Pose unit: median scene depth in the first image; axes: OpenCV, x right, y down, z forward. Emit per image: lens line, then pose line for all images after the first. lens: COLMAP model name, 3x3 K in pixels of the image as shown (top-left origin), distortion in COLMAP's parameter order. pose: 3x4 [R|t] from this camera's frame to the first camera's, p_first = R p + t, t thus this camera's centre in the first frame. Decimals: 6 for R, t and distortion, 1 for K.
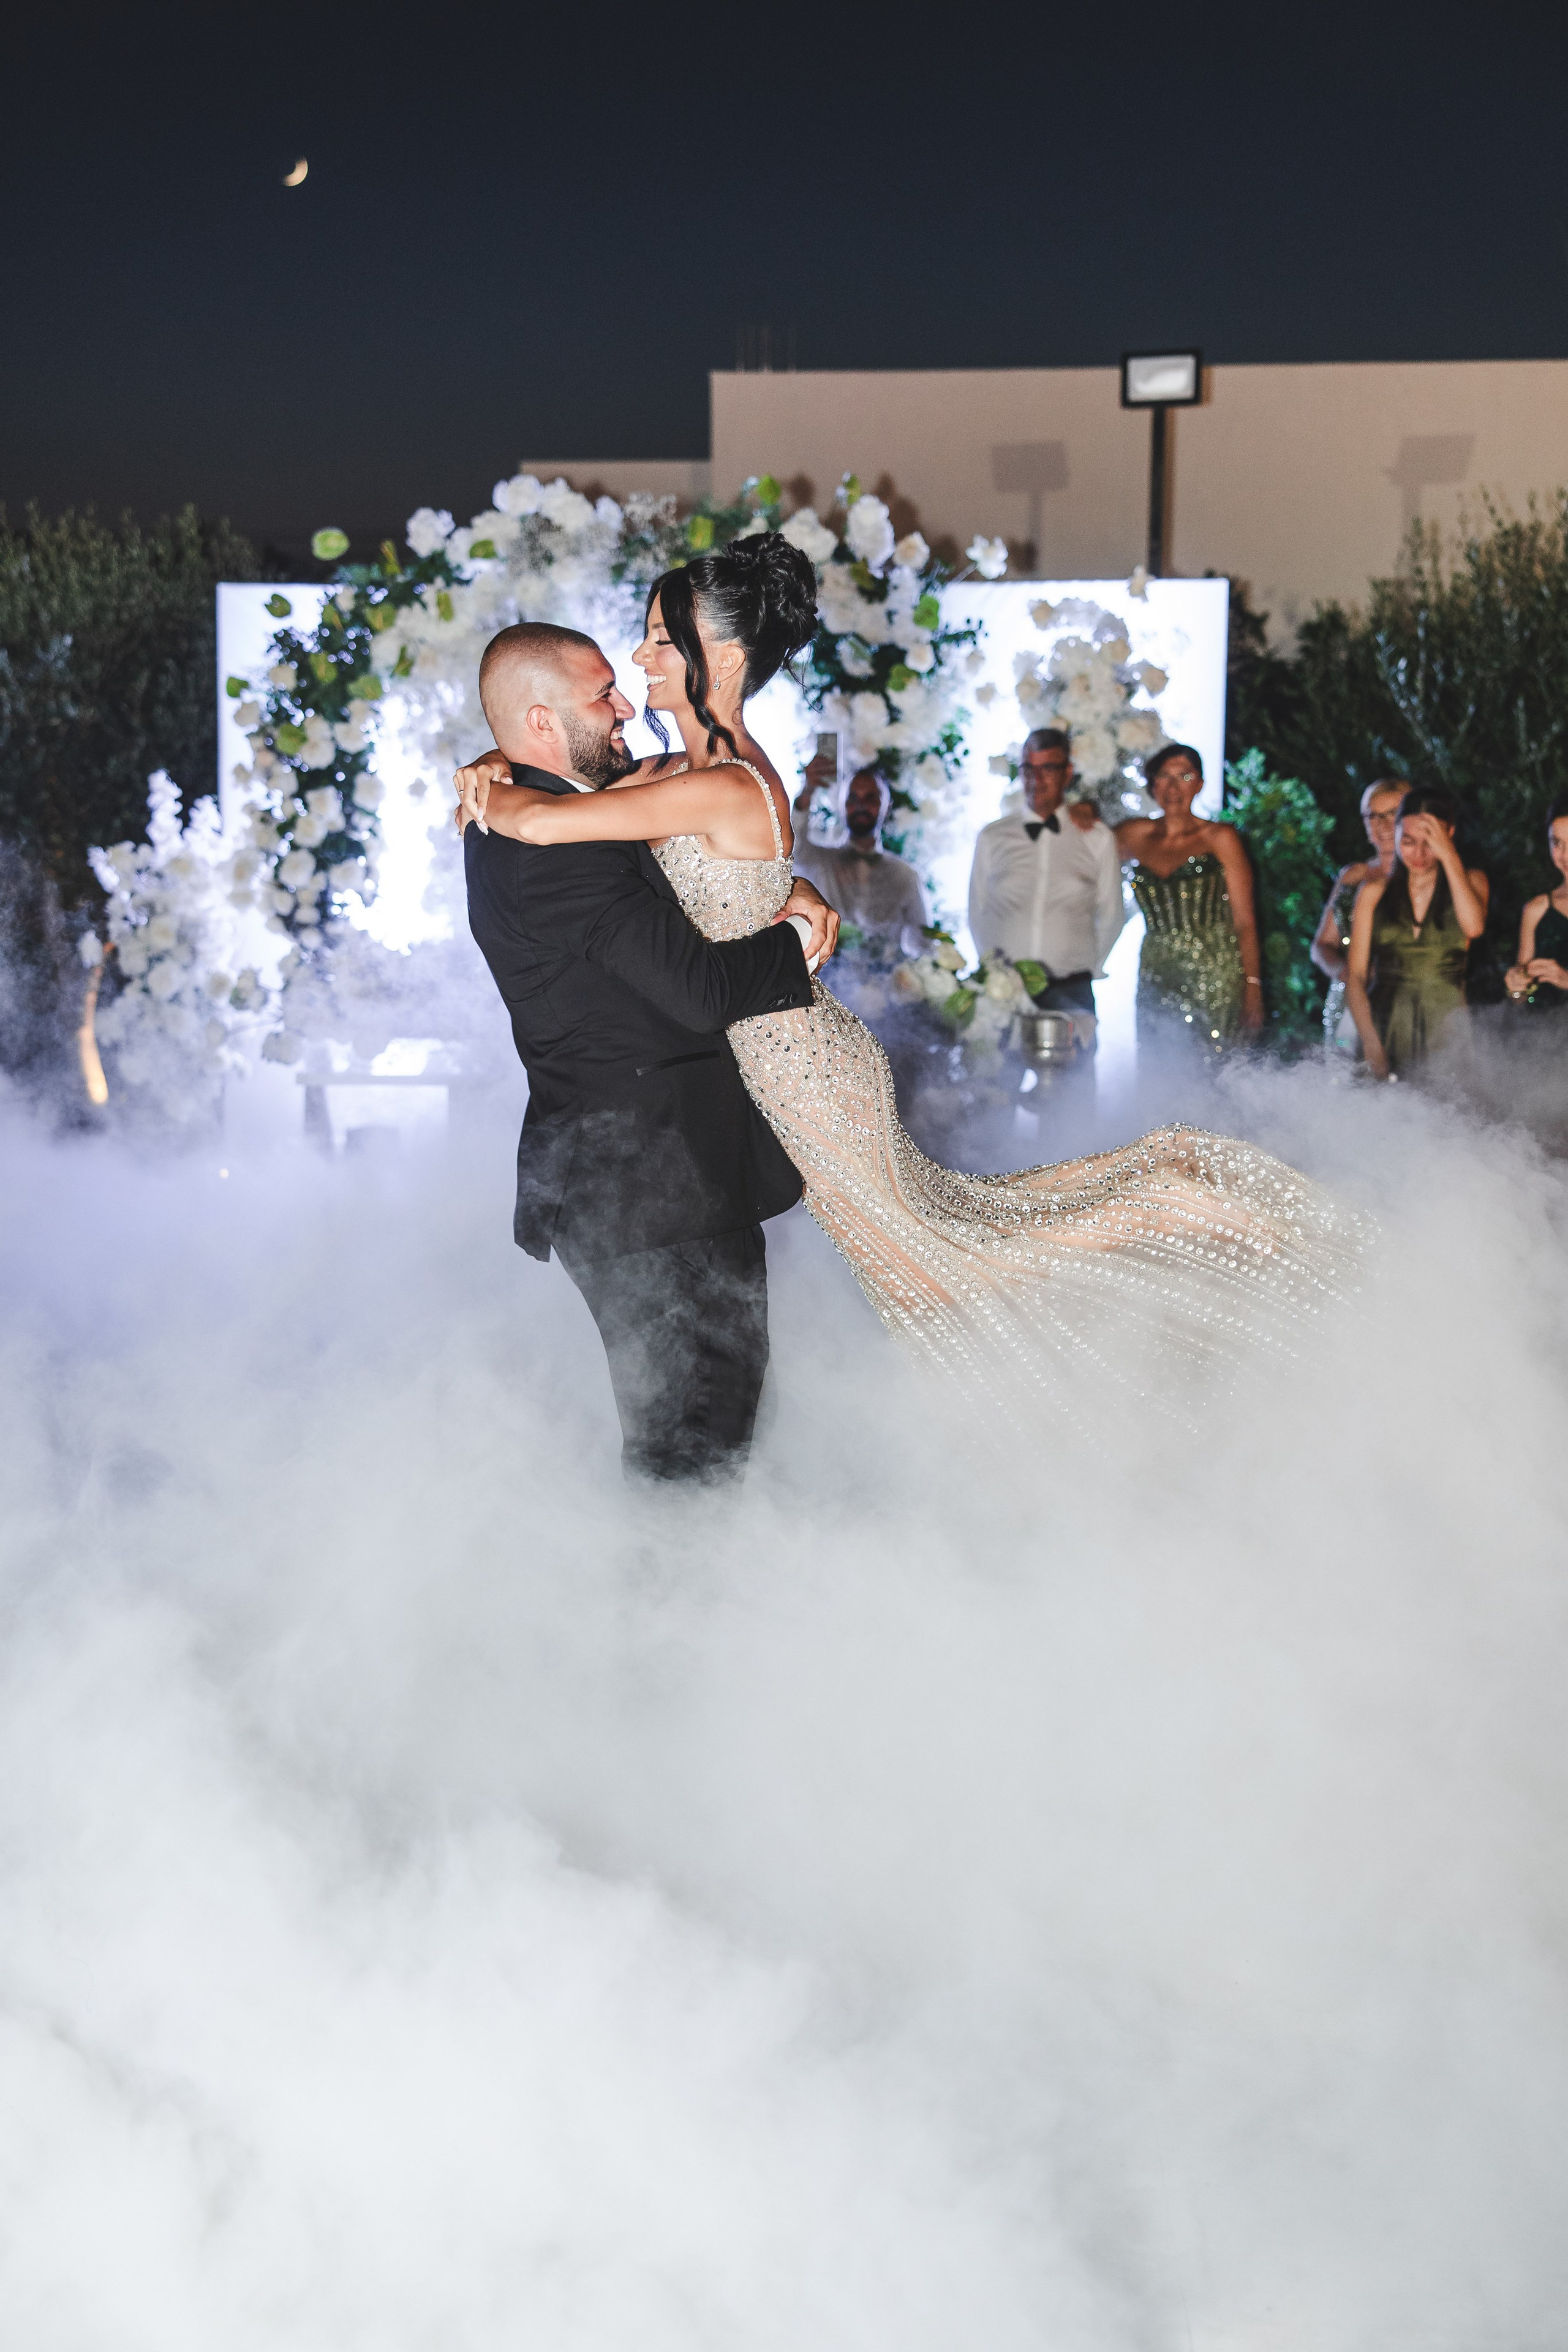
lens RADIAL K [[2617.2, 0, 784.0], [0, 2617.2, 1176.0], [0, 0, 1]] dist [0.014615, 0.008338]
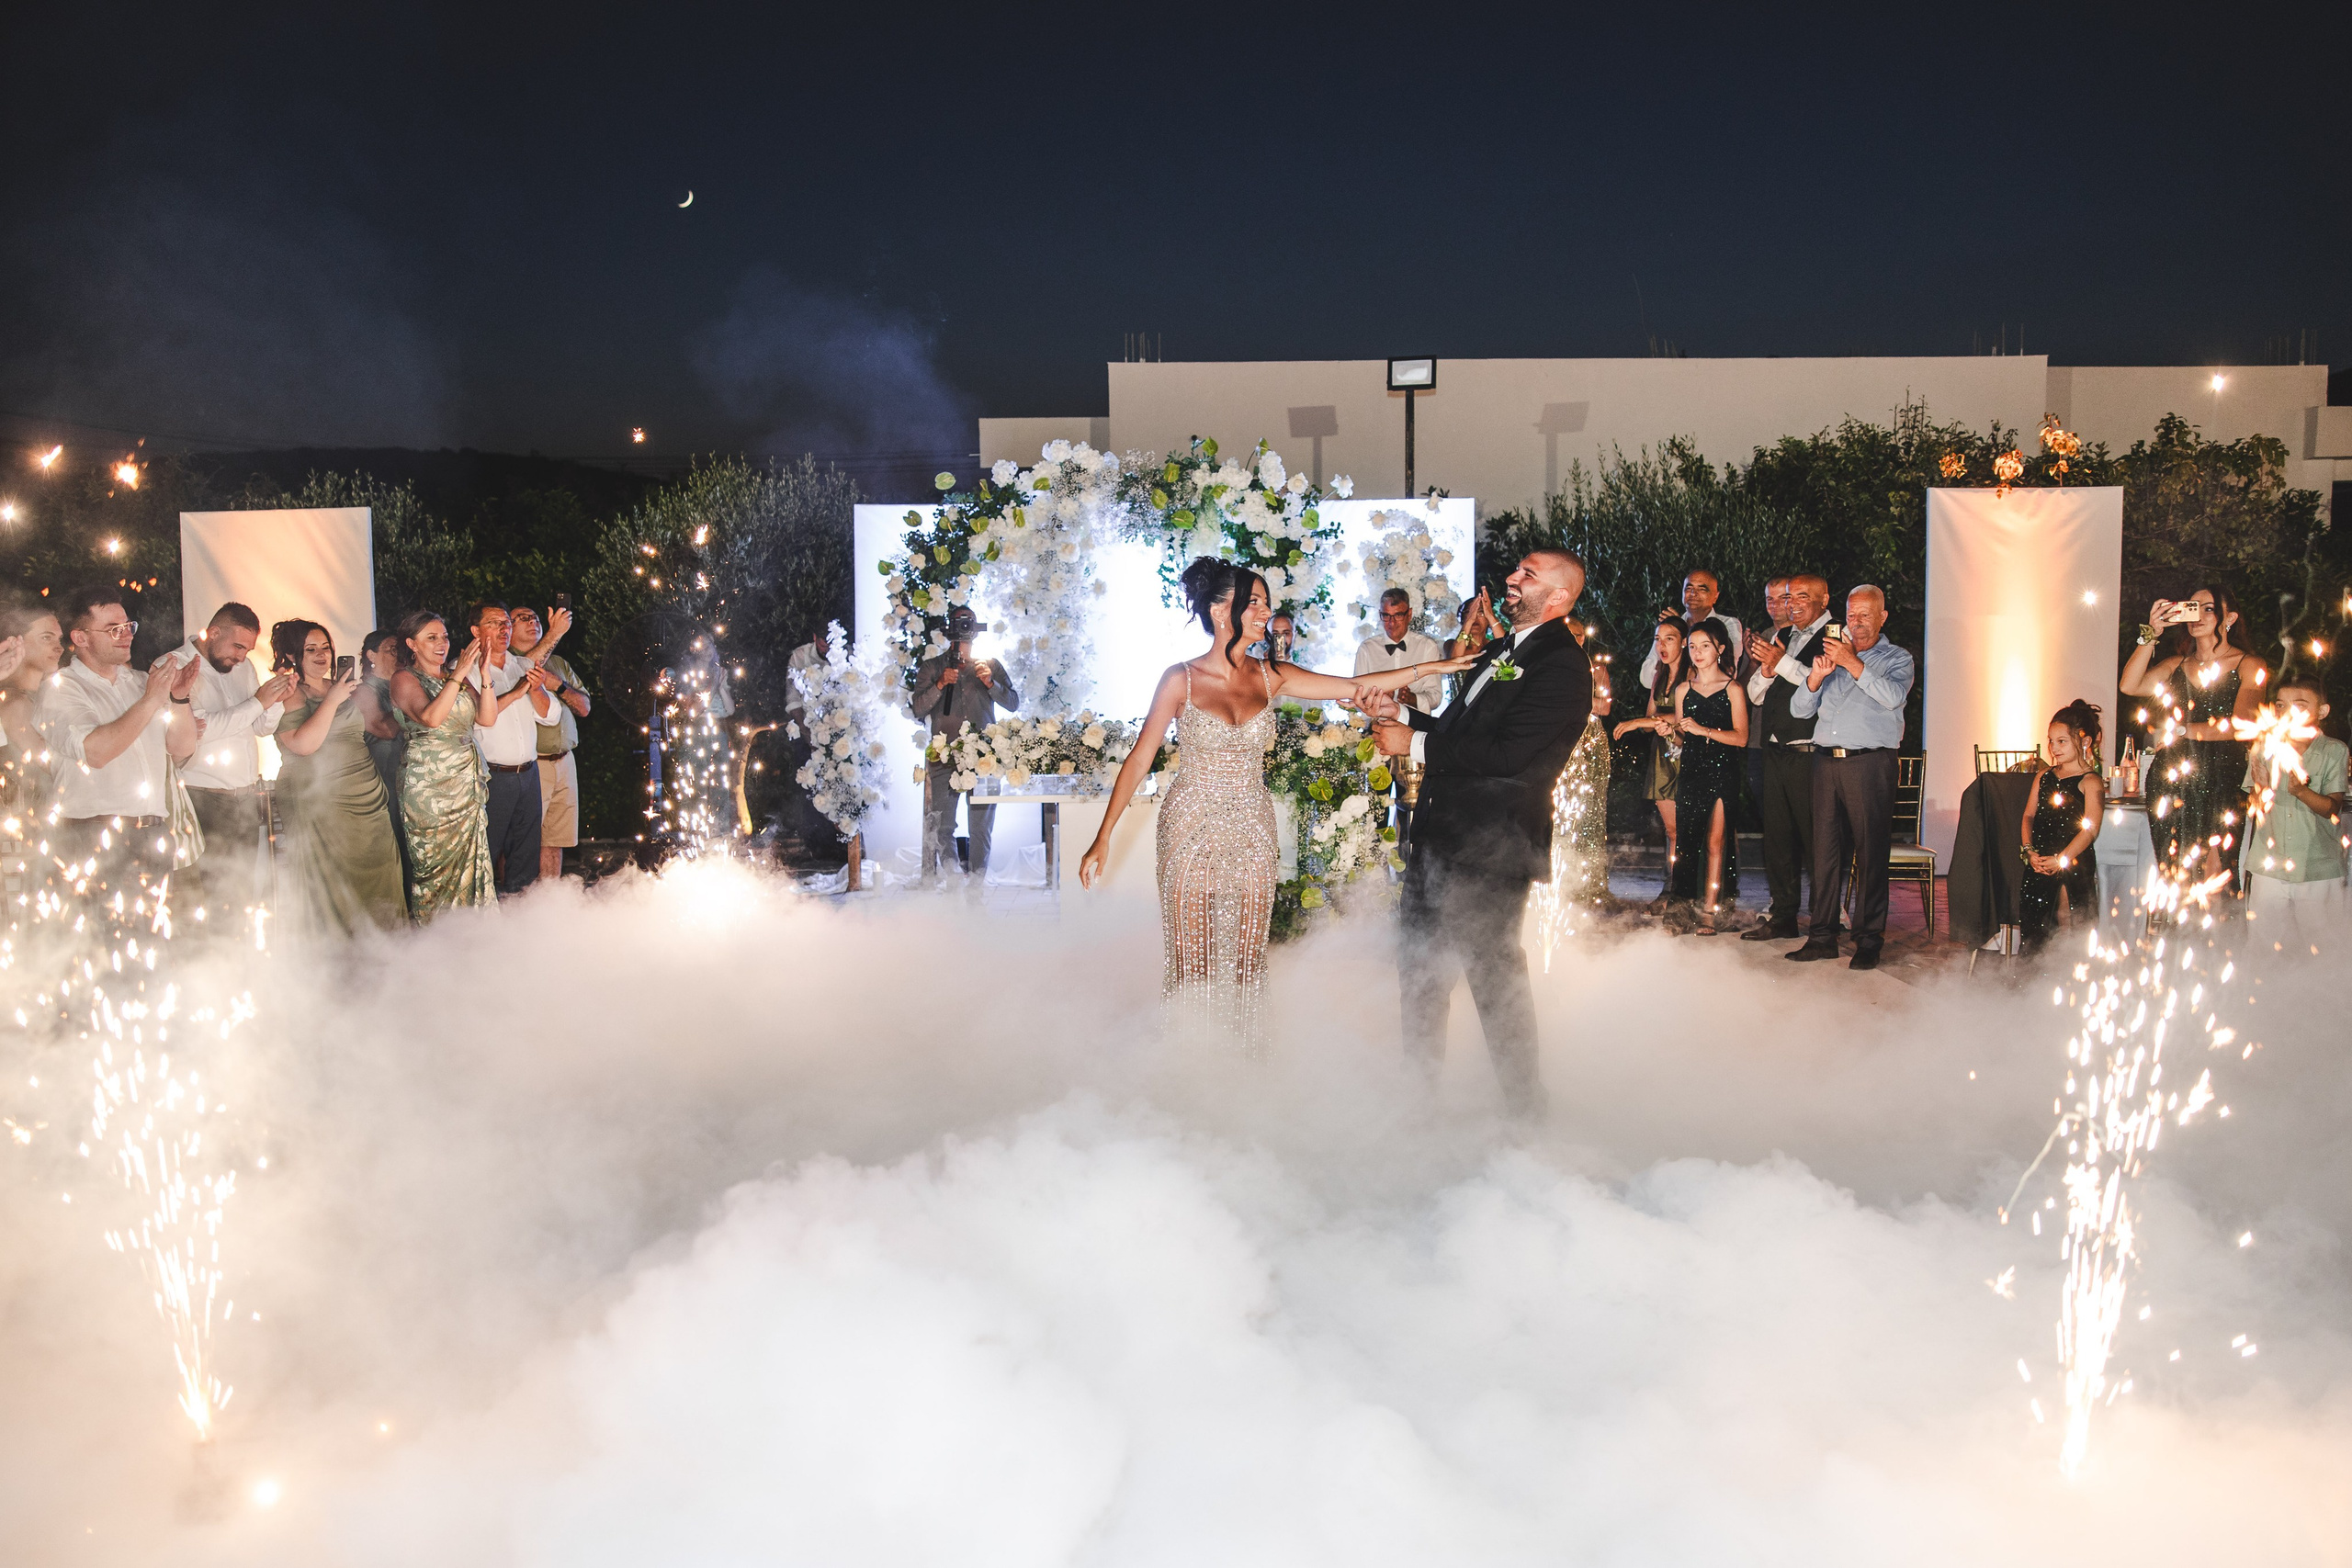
lens RADIAL K [[1934.2, 0, 1176.0], [0, 1934.2, 784.0], [0, 0, 1]] dist [-0.051169, 0.014650]
pose [[0.996260, -0.019483, 0.084183, -0.133571], [0.024955, 0.997609, -0.064441, 0.029351], [-0.082726, 0.066300, 0.994364, -0.198905]]
